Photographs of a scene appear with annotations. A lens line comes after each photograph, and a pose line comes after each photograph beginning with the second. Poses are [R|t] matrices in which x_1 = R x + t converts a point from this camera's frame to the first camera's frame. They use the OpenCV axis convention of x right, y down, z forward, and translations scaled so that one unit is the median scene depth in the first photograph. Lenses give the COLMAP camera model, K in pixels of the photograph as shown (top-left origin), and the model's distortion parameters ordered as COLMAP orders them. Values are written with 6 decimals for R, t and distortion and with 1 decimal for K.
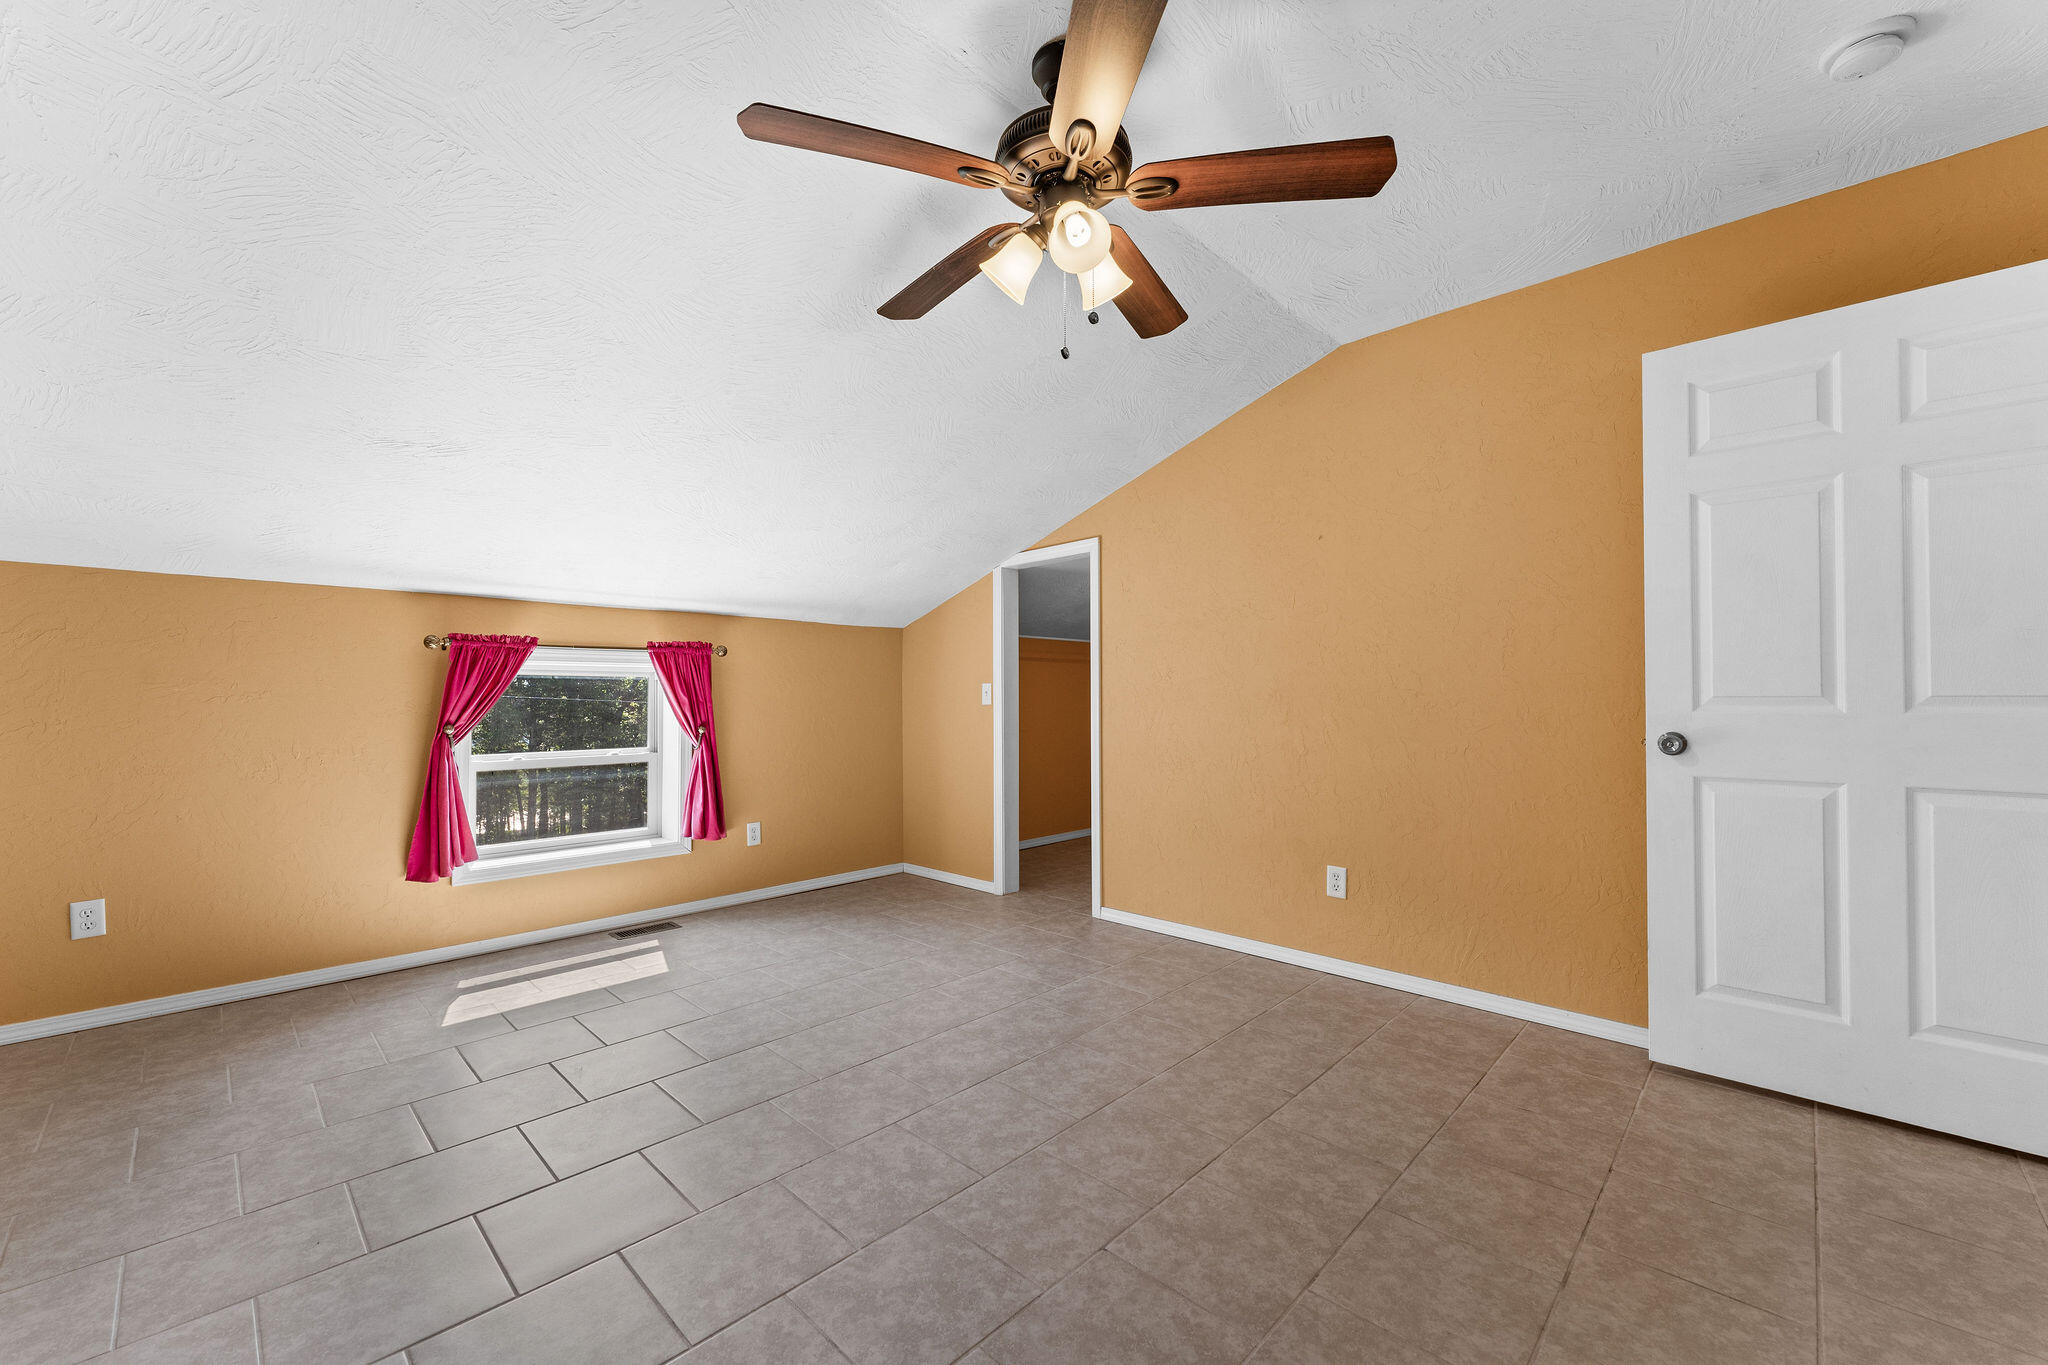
lens RADIAL K [[812.8, 0, 1009.9], [0, 812.8, 671.0], [0, 0, 1]] dist [0.000156, -0.000049]
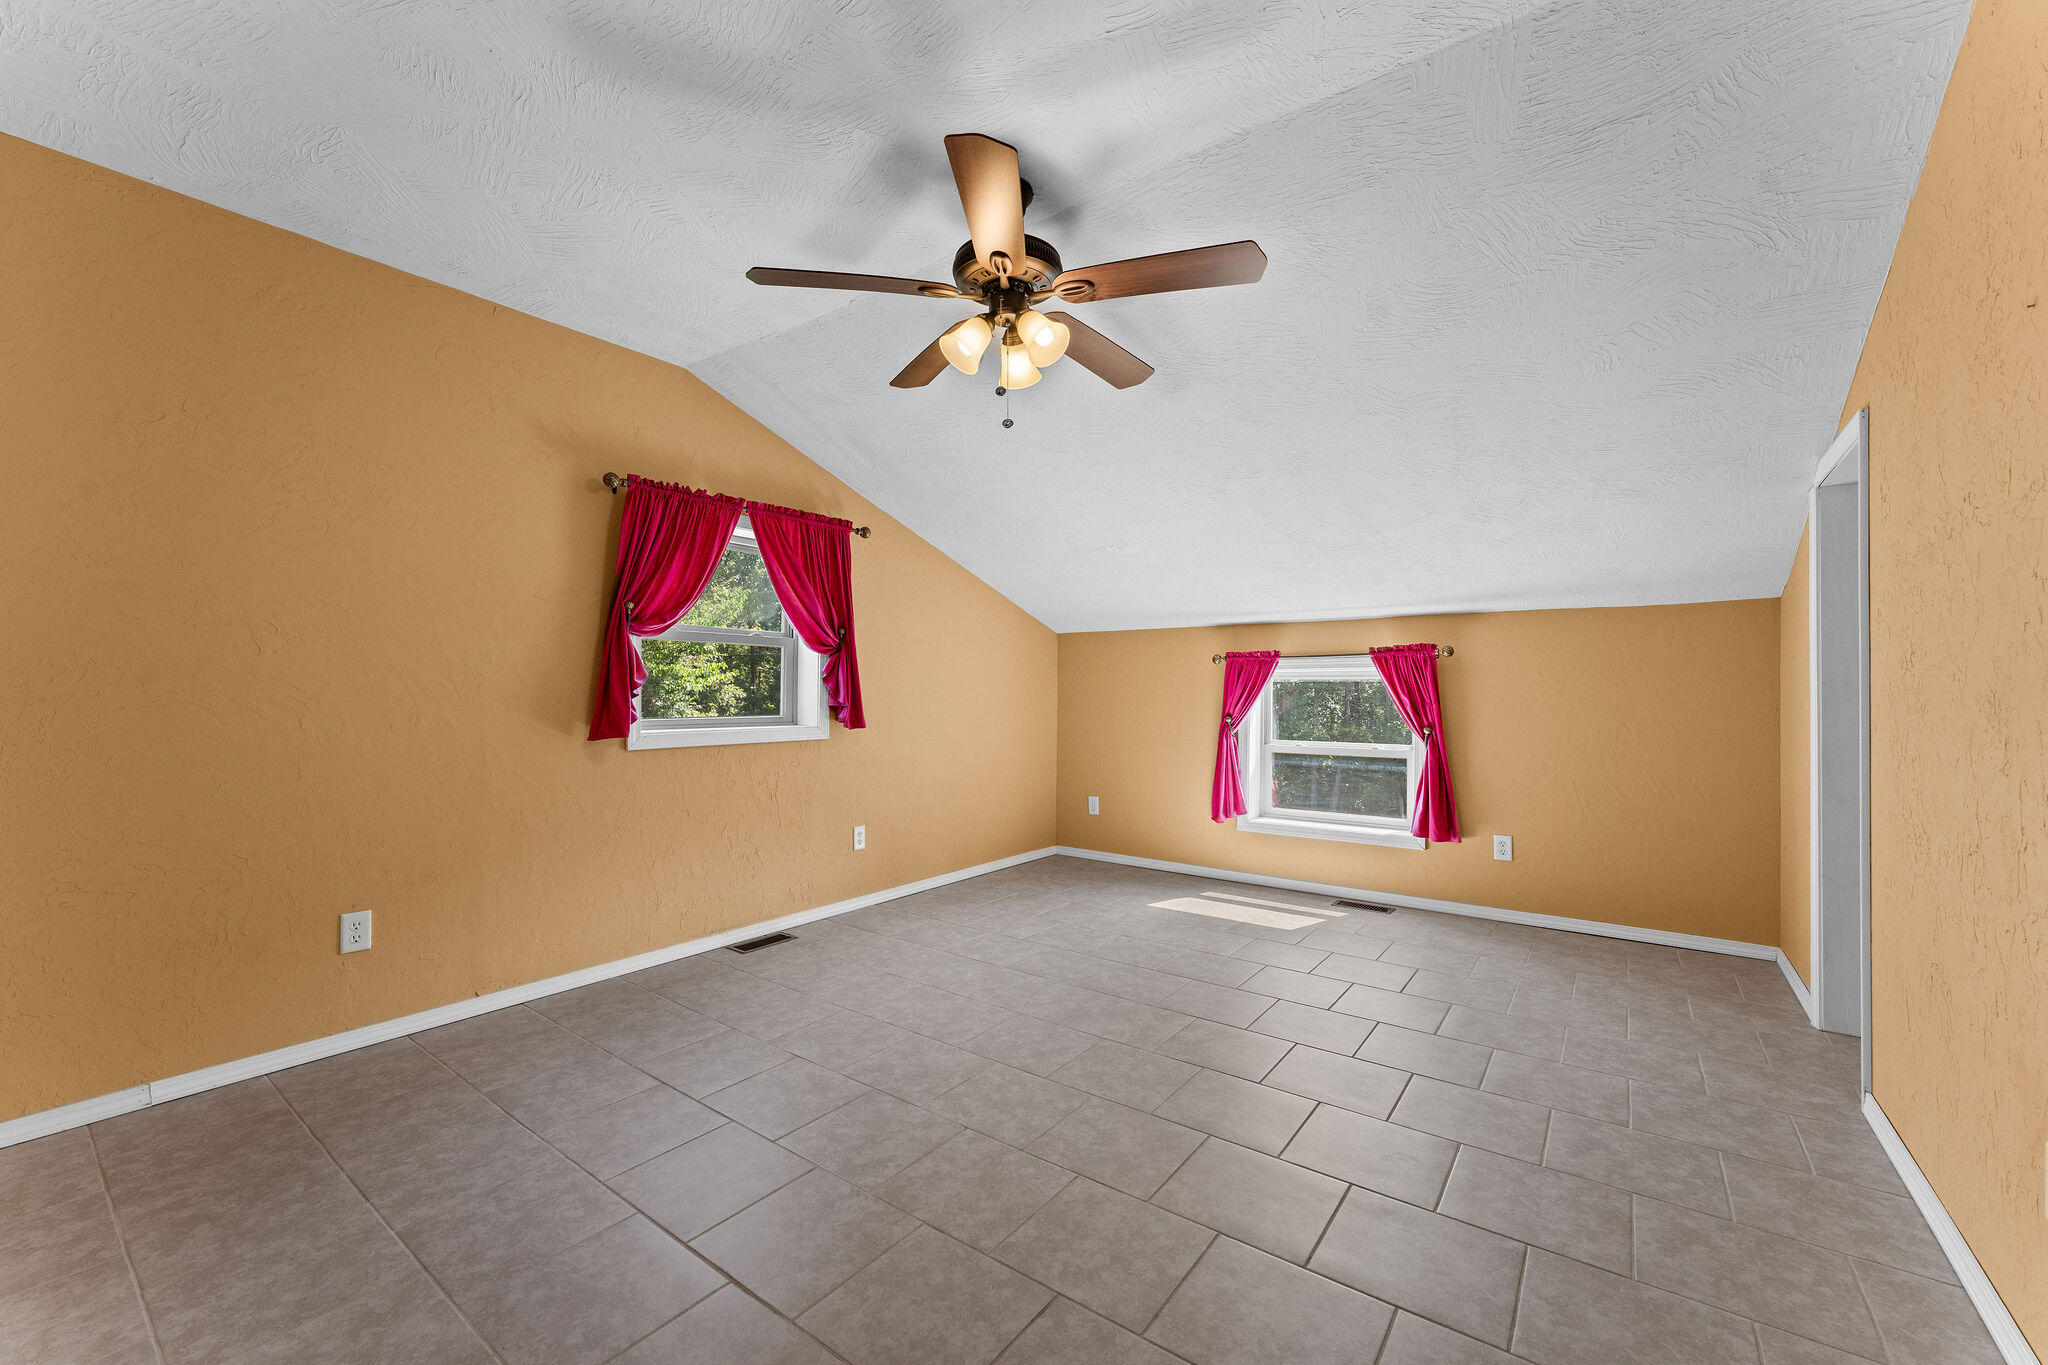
lens RADIAL K [[812.8, 0, 1026.1], [0, 812.8, 669.2], [0, 0, 1]] dist [0.000156, -0.000049]
pose [[0.140756, -0.027284, -0.989668, 0.642440], [0.026704, 0.999361, -0.023753, 0.007774], [0.989684, -0.023085, 0.141394, 0.419394]]
